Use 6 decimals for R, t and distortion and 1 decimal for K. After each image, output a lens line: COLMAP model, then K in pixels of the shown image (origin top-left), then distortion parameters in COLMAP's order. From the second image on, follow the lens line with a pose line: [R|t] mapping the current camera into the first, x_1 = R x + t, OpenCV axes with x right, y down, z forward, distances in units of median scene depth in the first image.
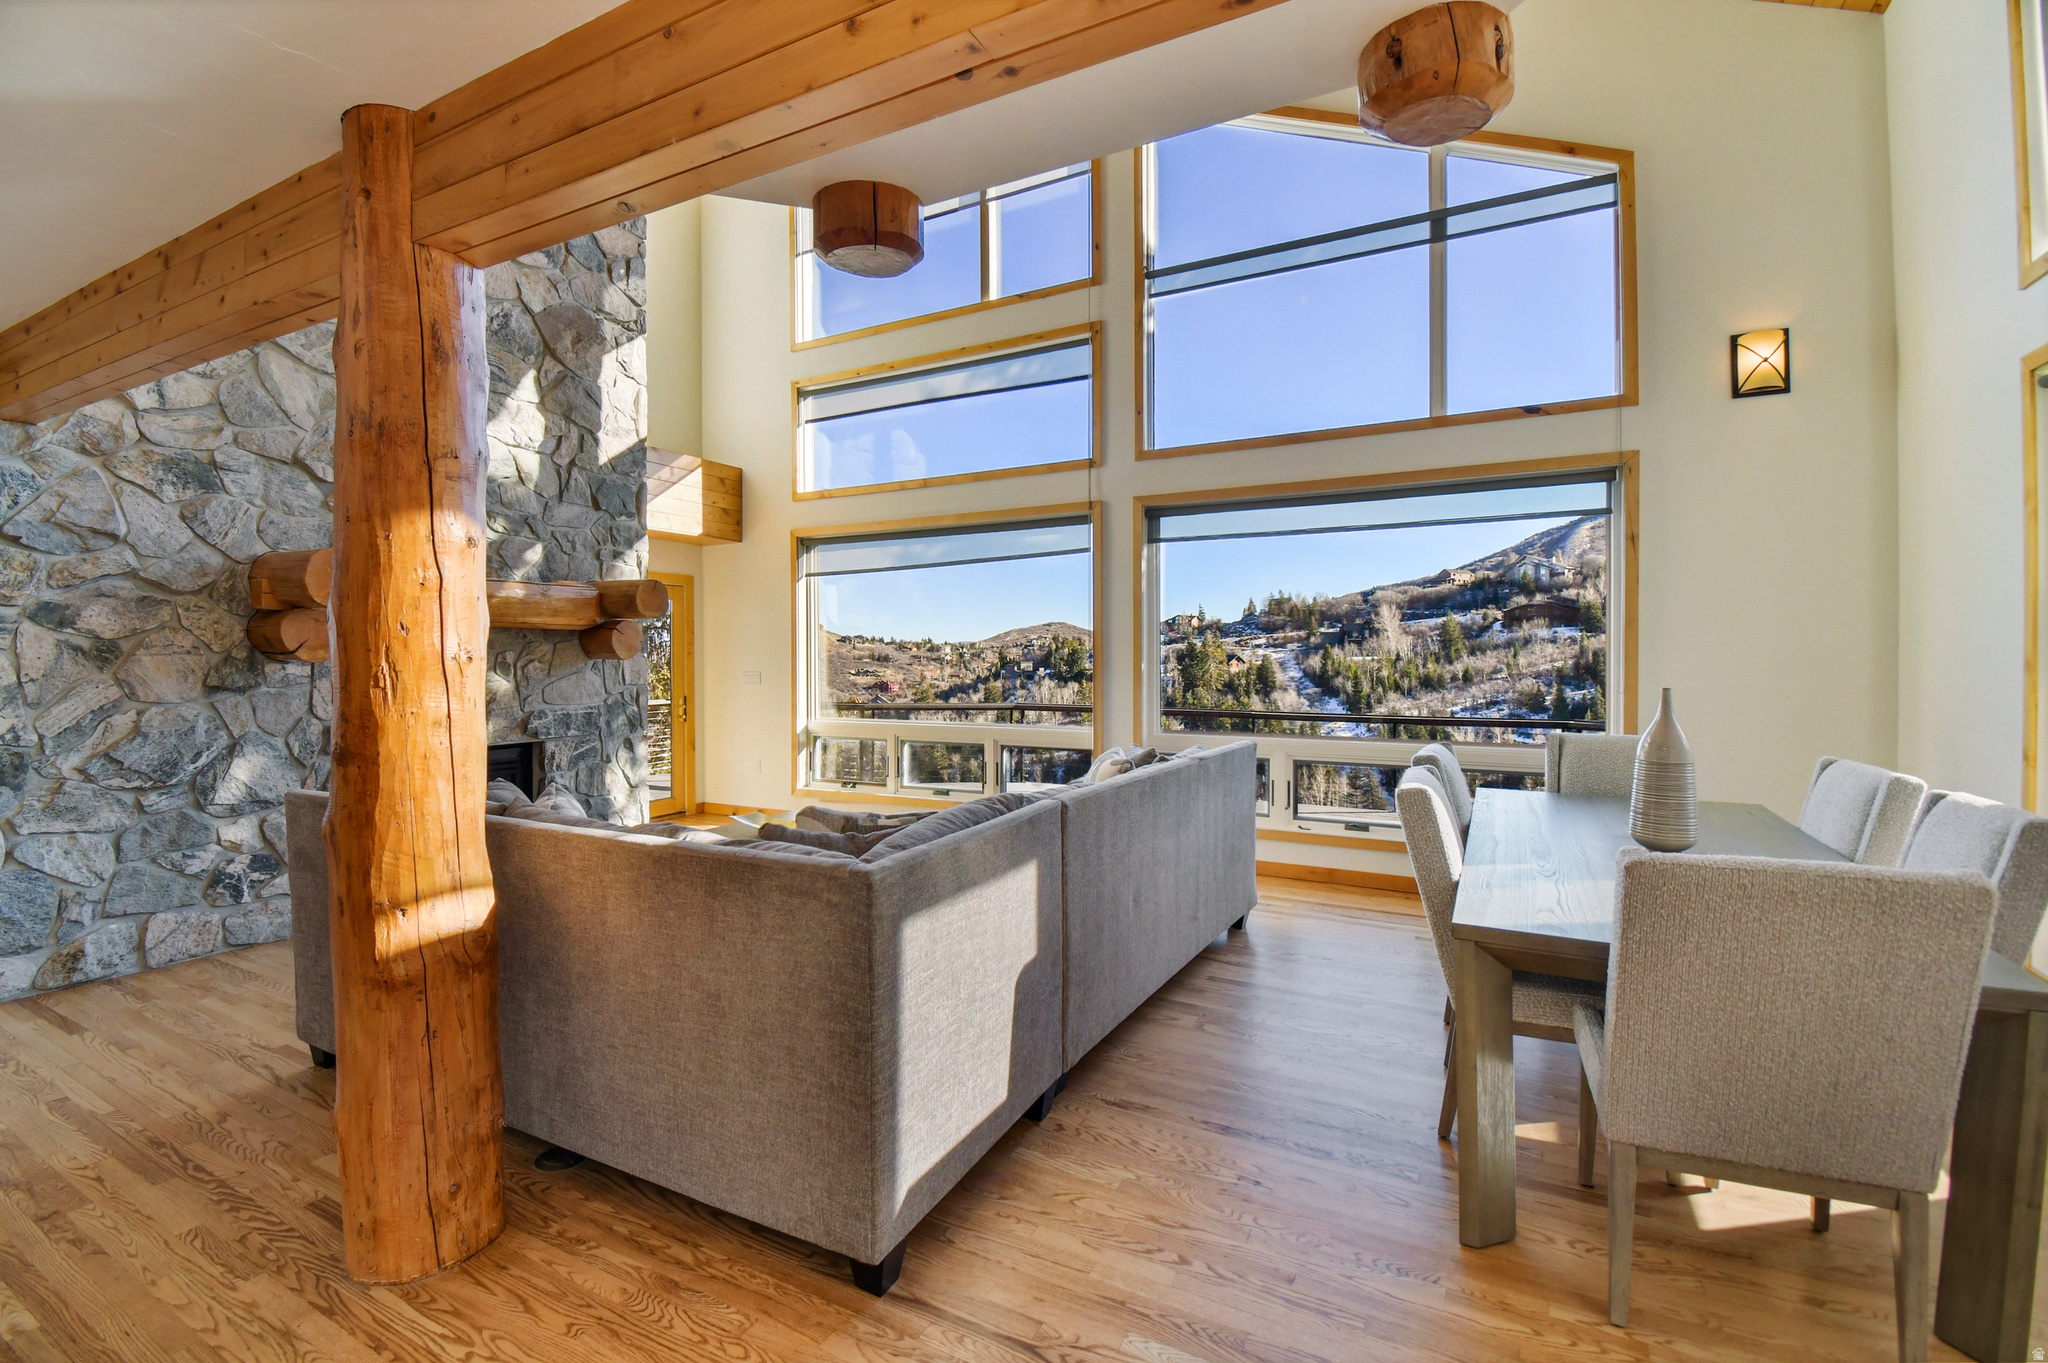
lens RADIAL K [[910.9, 0, 1016.4], [0, 910.9, 662.9], [0, 0, 1]] dist [0.004360, 0.000001]
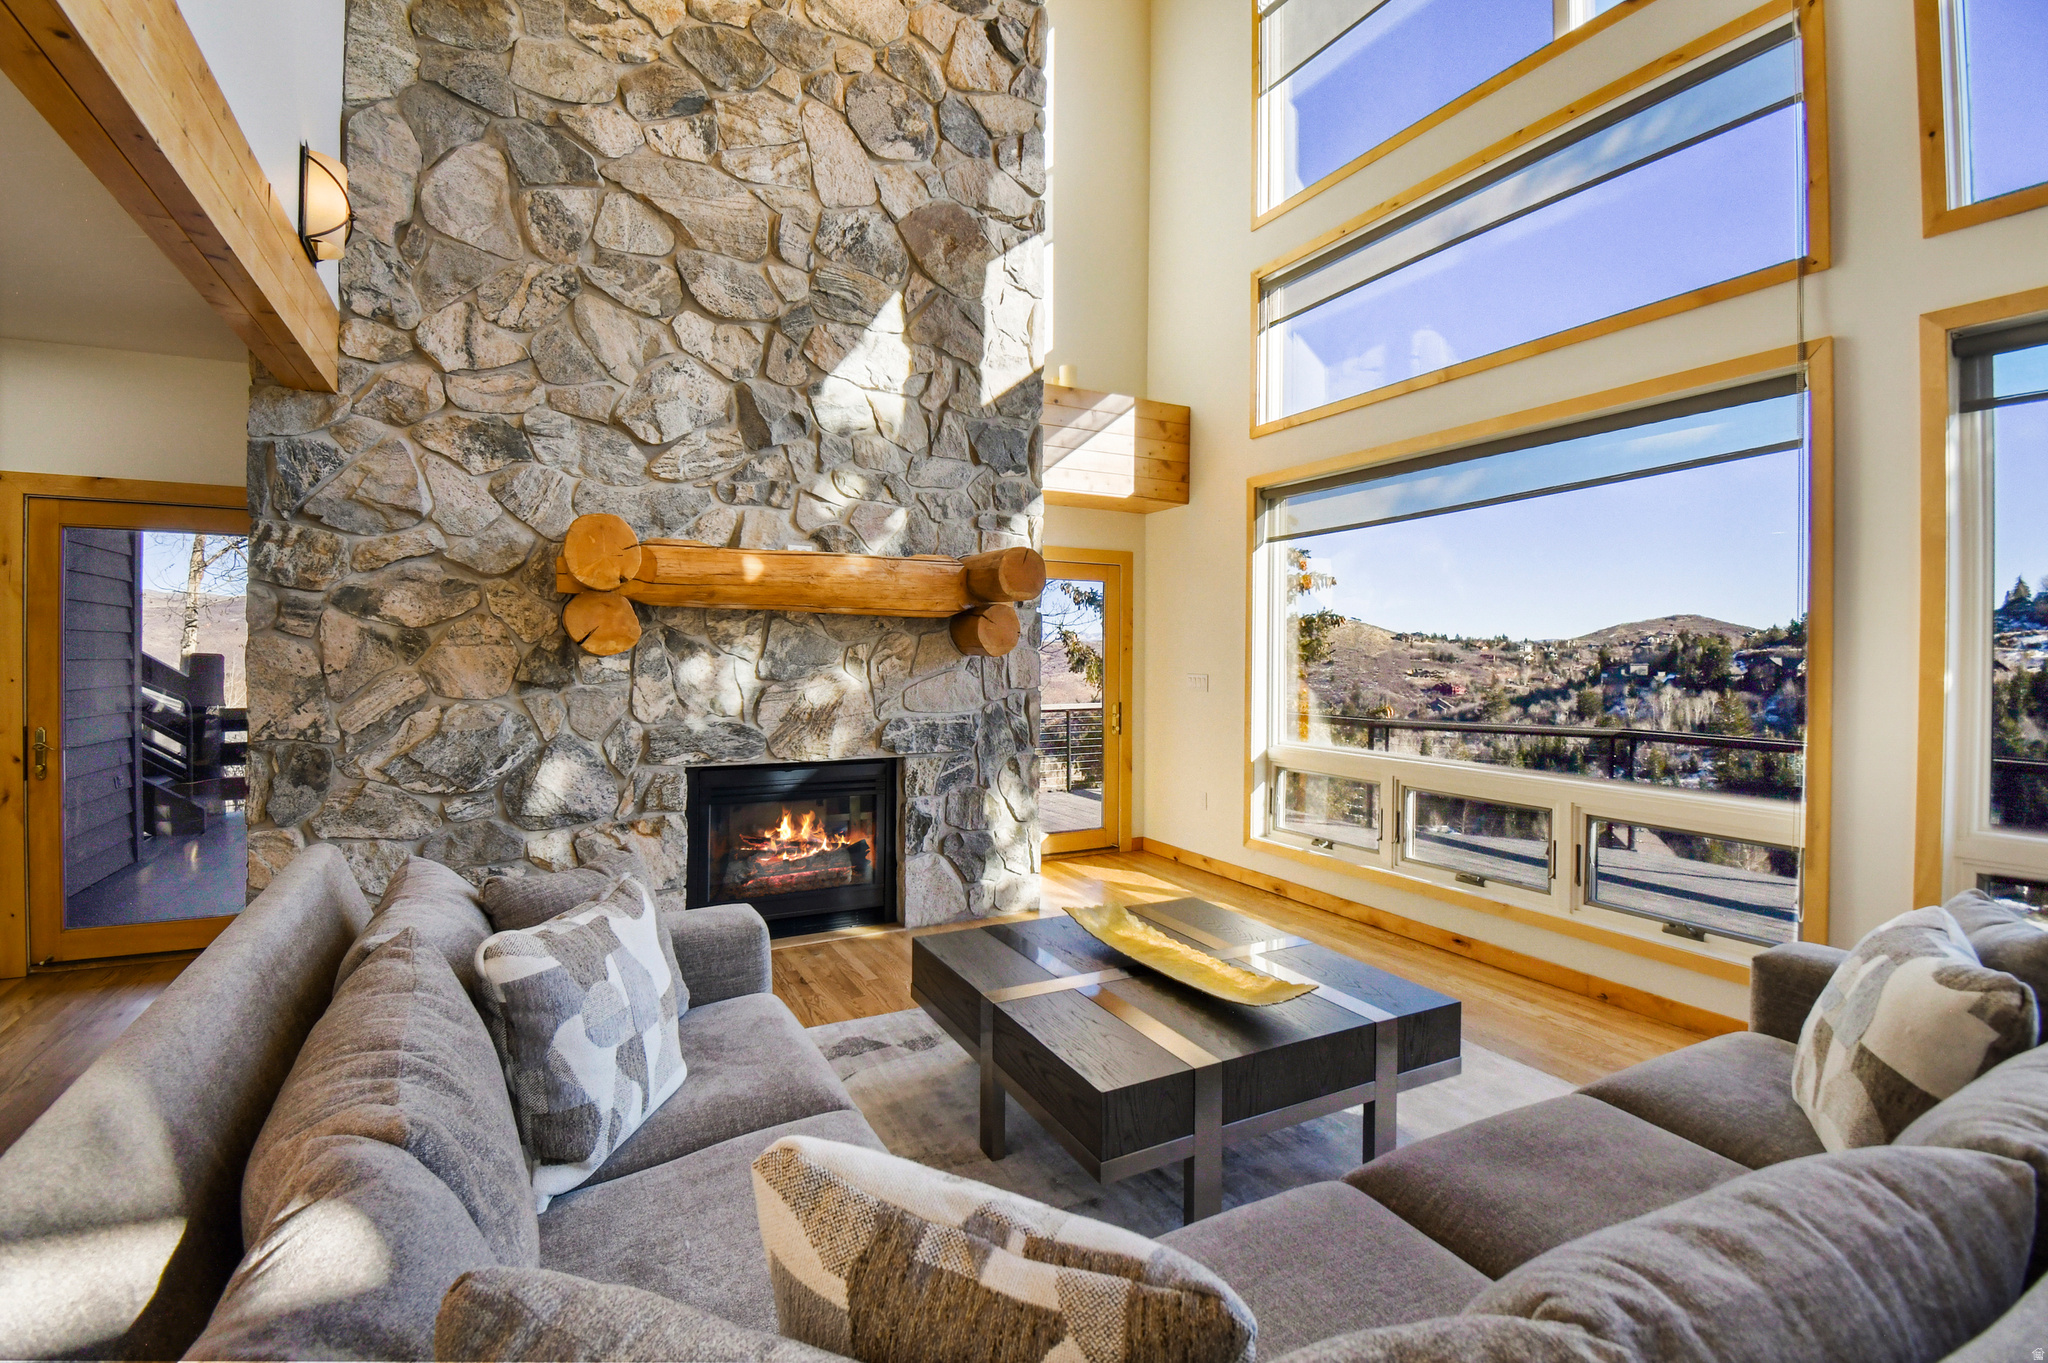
lens RADIAL K [[910.9, 0, 1016.4], [0, 910.9, 662.9], [0, 0, 1]] dist [0.004360, 0.000001]
pose [[0.832252, 0.014461, -0.554210, 0.004118], [-0.013132, 0.999893, 0.006370, -0.003152], [0.554243, 0.001976, 0.832353, 0.397589]]
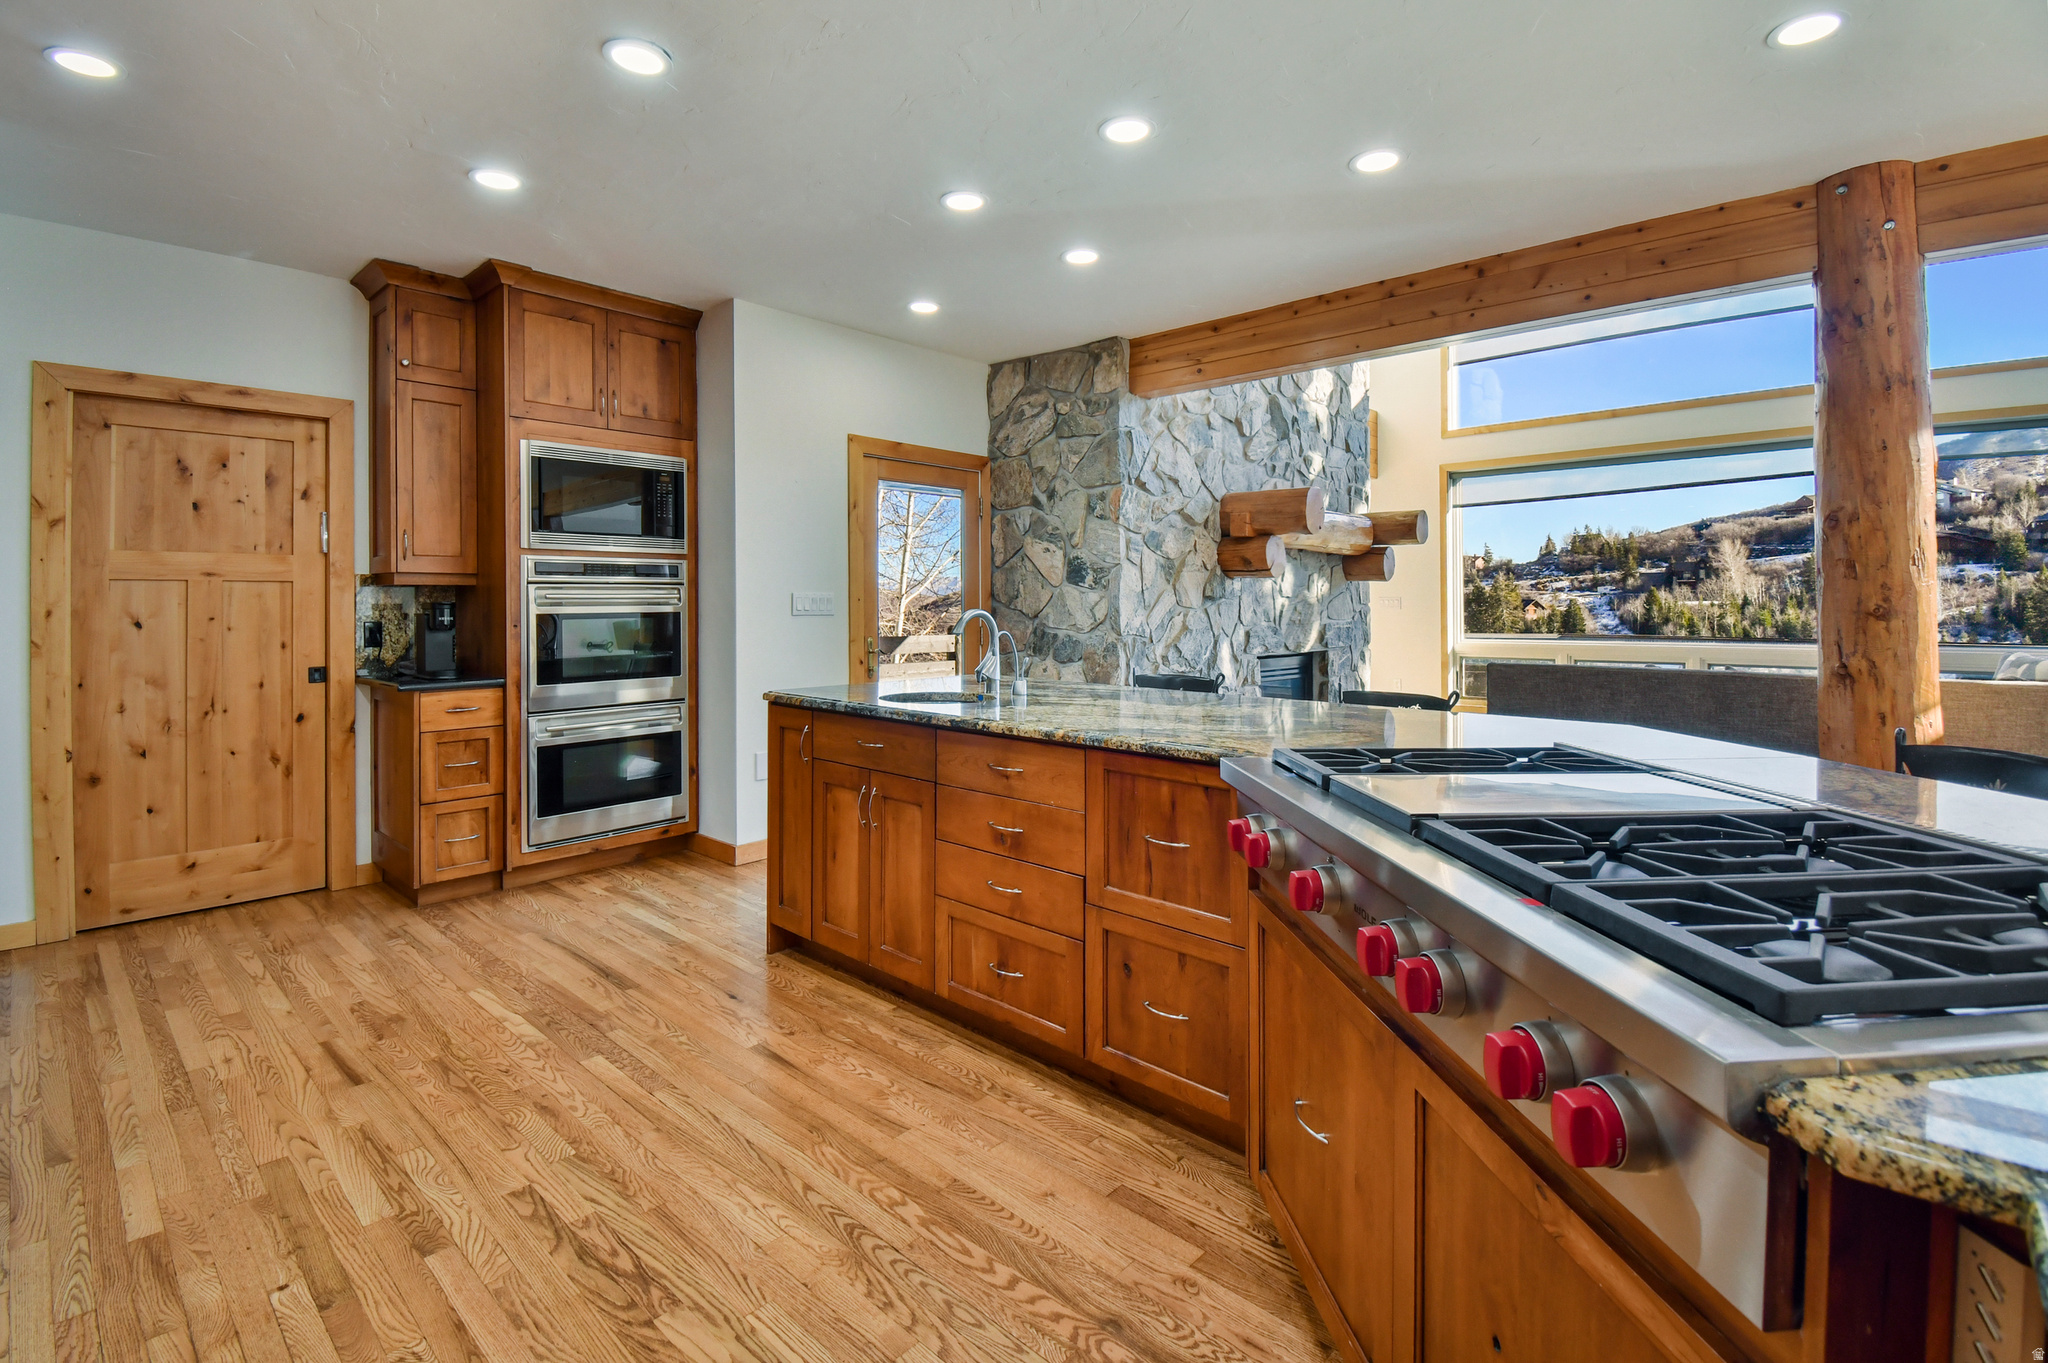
lens RADIAL K [[937.7, 0, 1015.3], [0, 937.7, 605.8], [0, 0, 1]] dist [0.000206, -0.018108]
pose [[0.966681, -0.001559, -0.255978, -0.594412], [0.000534, 0.999992, -0.004075, 0.032923], [0.255983, 0.003802, 0.966674, -0.263928]]
